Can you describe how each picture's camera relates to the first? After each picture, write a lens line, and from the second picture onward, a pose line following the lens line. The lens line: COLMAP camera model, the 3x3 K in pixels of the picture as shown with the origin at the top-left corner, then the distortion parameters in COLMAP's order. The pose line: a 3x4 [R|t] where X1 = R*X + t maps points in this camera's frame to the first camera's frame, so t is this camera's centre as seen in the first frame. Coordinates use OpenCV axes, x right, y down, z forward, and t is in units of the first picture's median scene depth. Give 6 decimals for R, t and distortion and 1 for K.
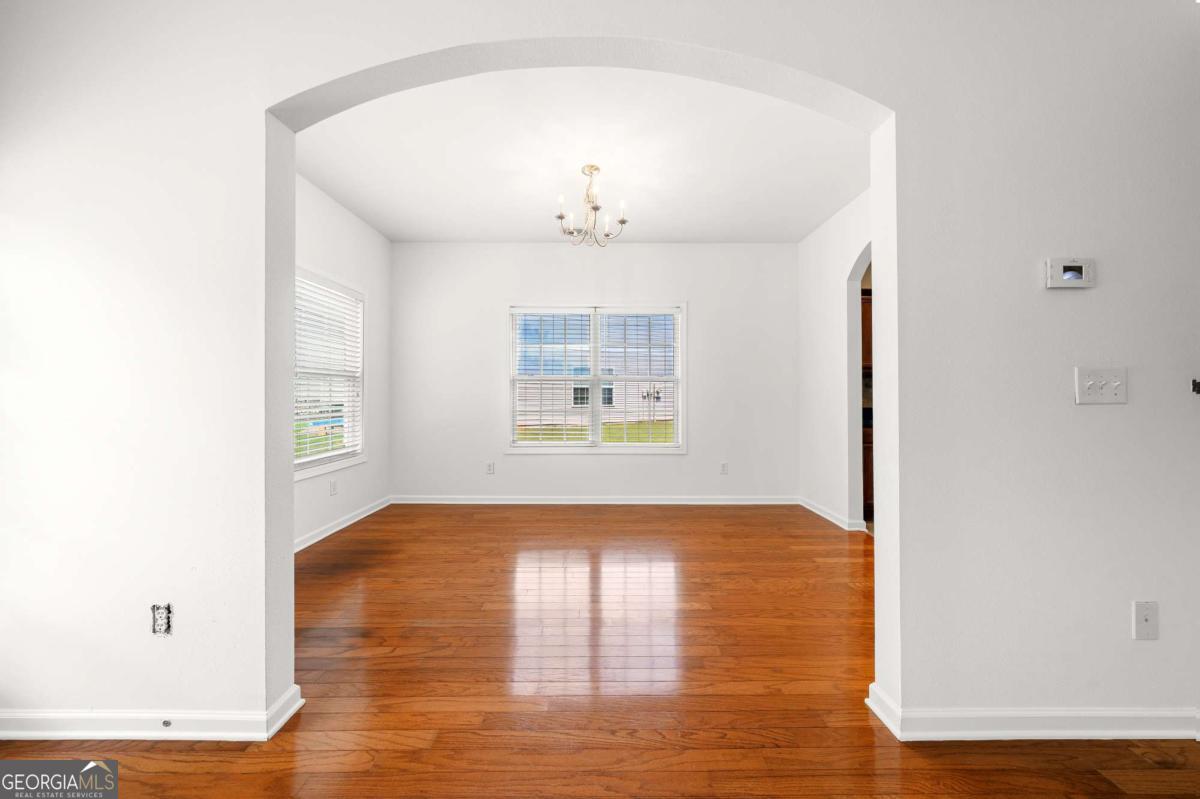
lens RADIAL K [[408.3, 0, 589.0], [0, 408.3, 395.4], [0, 0, 1]] dist [-0.000340, -0.000089]
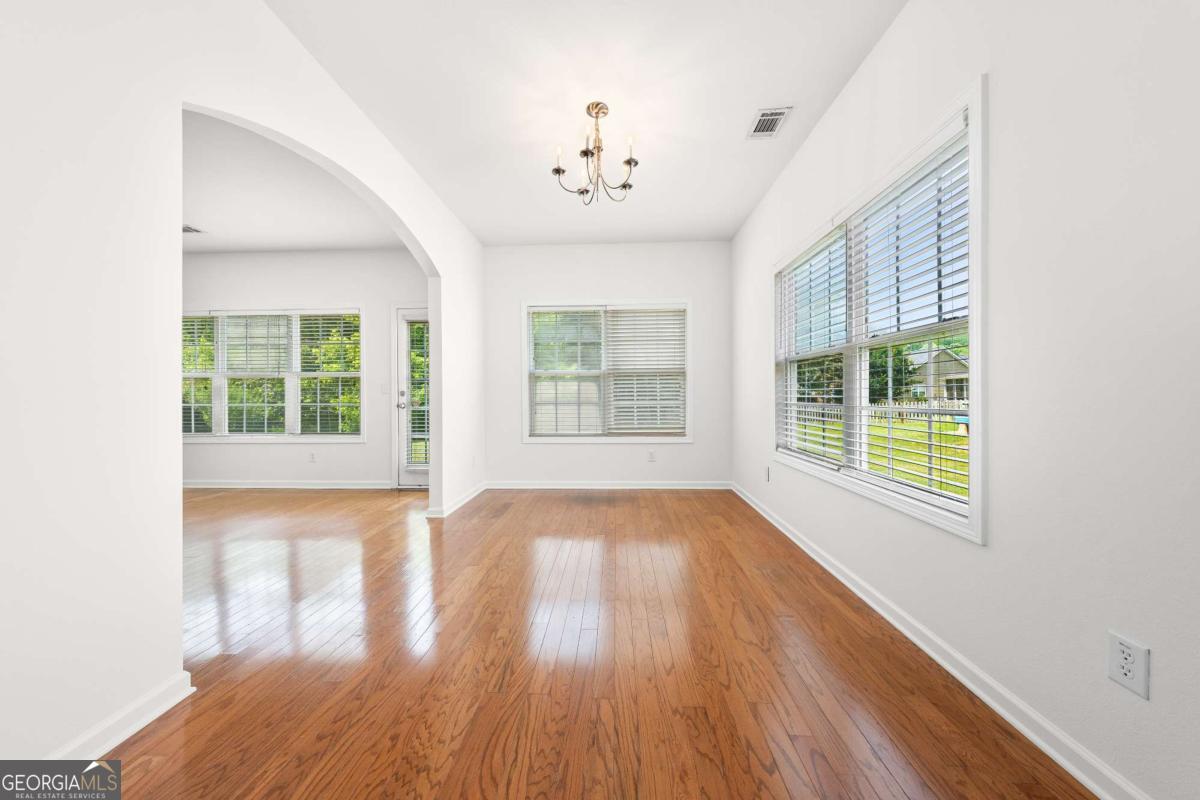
lens RADIAL K [[403.1, 0, 603.5], [0, 403.1, 398.6], [0, 0, 1]] dist [-0.000760, -0.000118]
pose [[-0.037093, 0.001270, -0.999311, 0.677996], [0.012894, 0.999917, 0.000792, 0.029031], [0.999229, -0.012856, -0.037107, 0.850612]]
